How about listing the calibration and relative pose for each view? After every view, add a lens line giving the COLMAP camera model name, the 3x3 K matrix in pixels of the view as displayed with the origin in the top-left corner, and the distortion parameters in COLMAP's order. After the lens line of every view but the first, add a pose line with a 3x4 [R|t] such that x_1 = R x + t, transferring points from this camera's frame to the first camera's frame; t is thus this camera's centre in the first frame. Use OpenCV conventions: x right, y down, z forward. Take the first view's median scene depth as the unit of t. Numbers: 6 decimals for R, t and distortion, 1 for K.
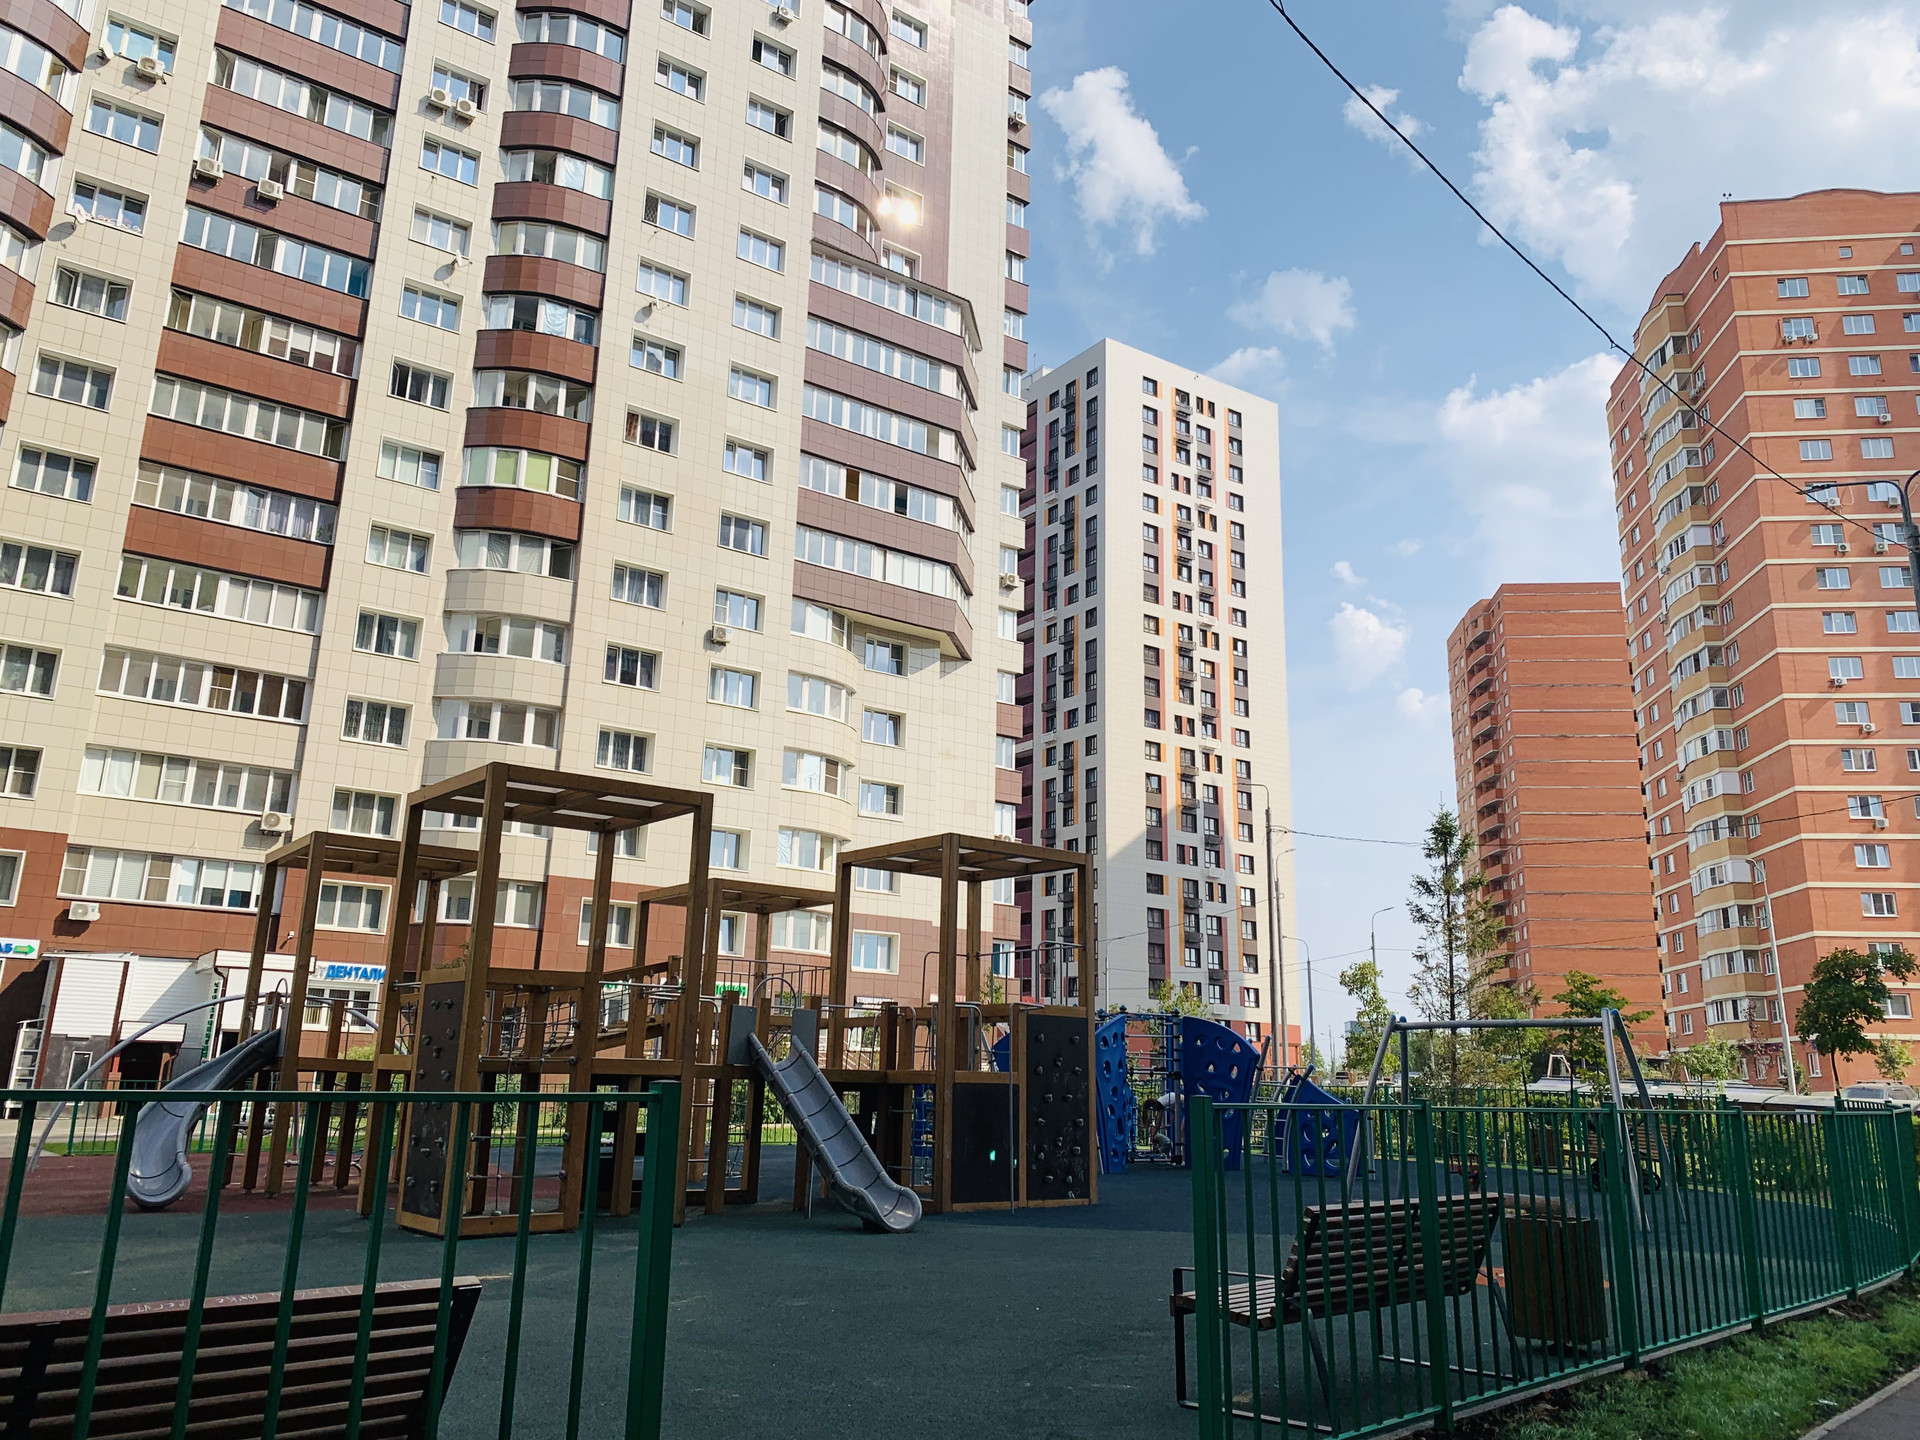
lens RADIAL K [[1437.5, 0, 944.2], [0, 1437.5, 692.6], [0, 0, 1]] dist [0.031582, -0.024420]
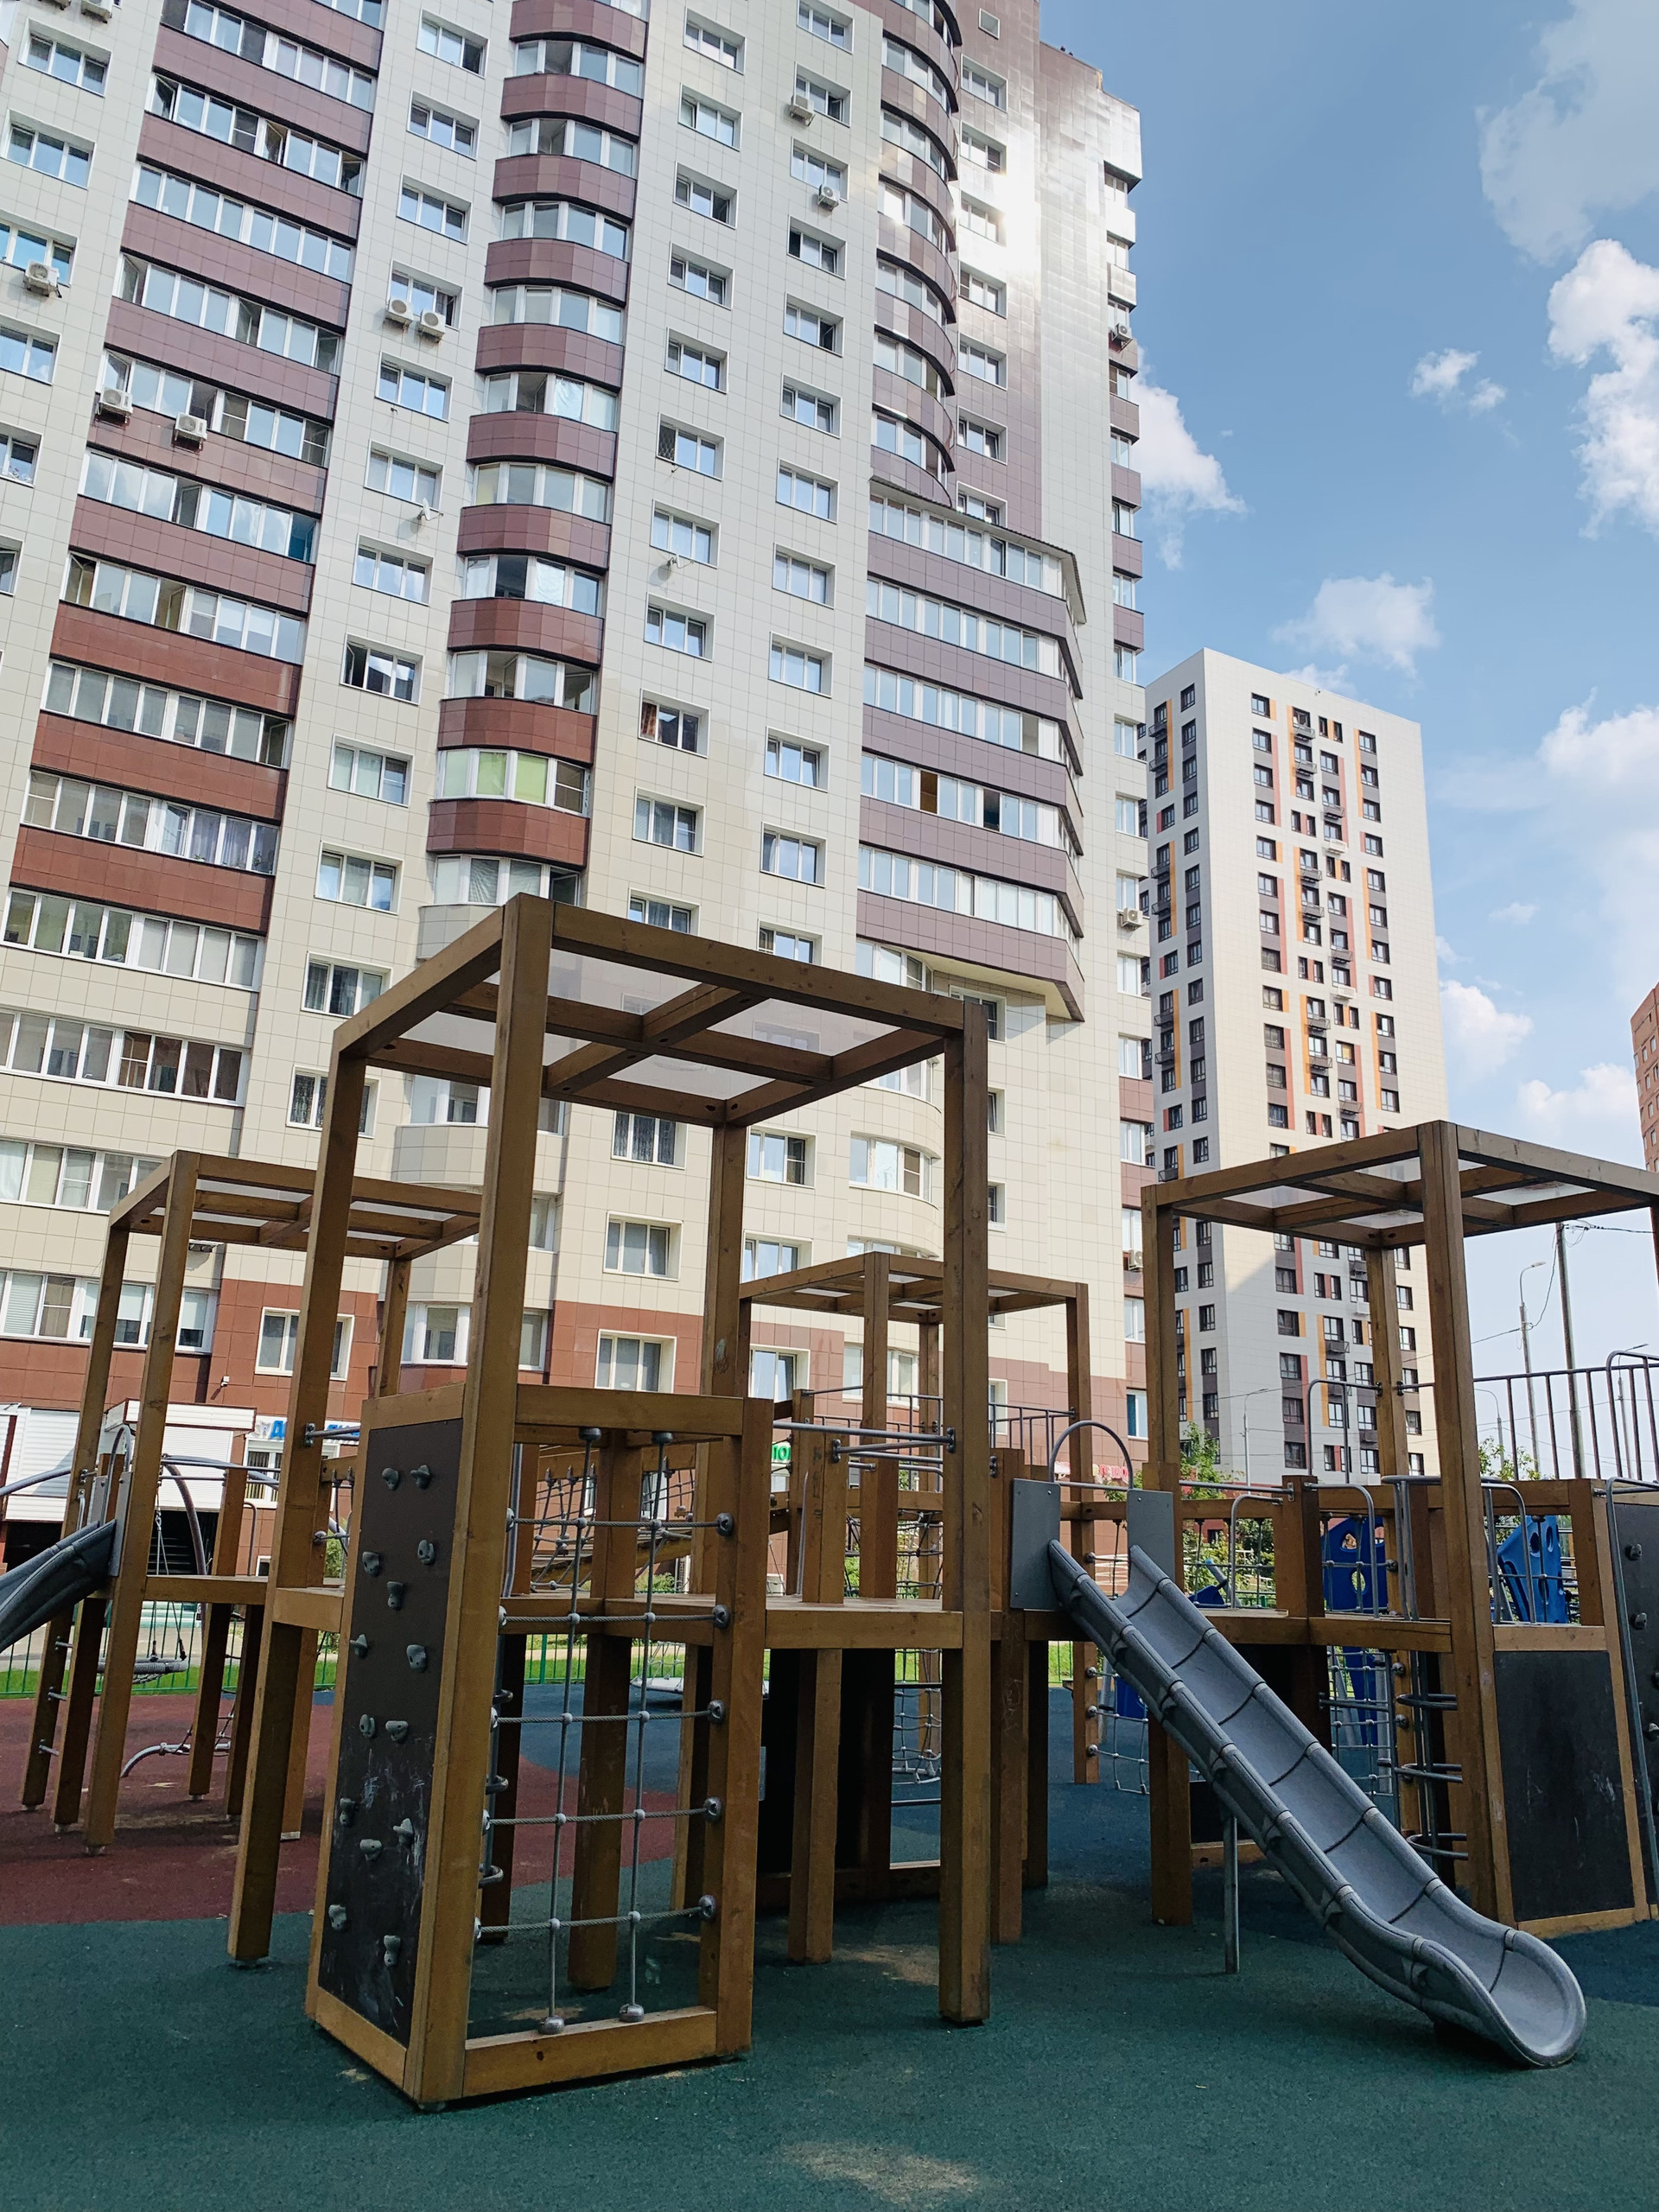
lens RADIAL K [[1642.4, 0, 804.4], [0, 1642.4, 1084.1], [0, 0, 1]] dist [0.066914, -0.086134]
pose [[0.994356, -0.020513, -0.104096, -0.044249], [0.018753, 0.999665, -0.017855, 0.025889], [0.104427, 0.015802, 0.994407, 0.130889]]
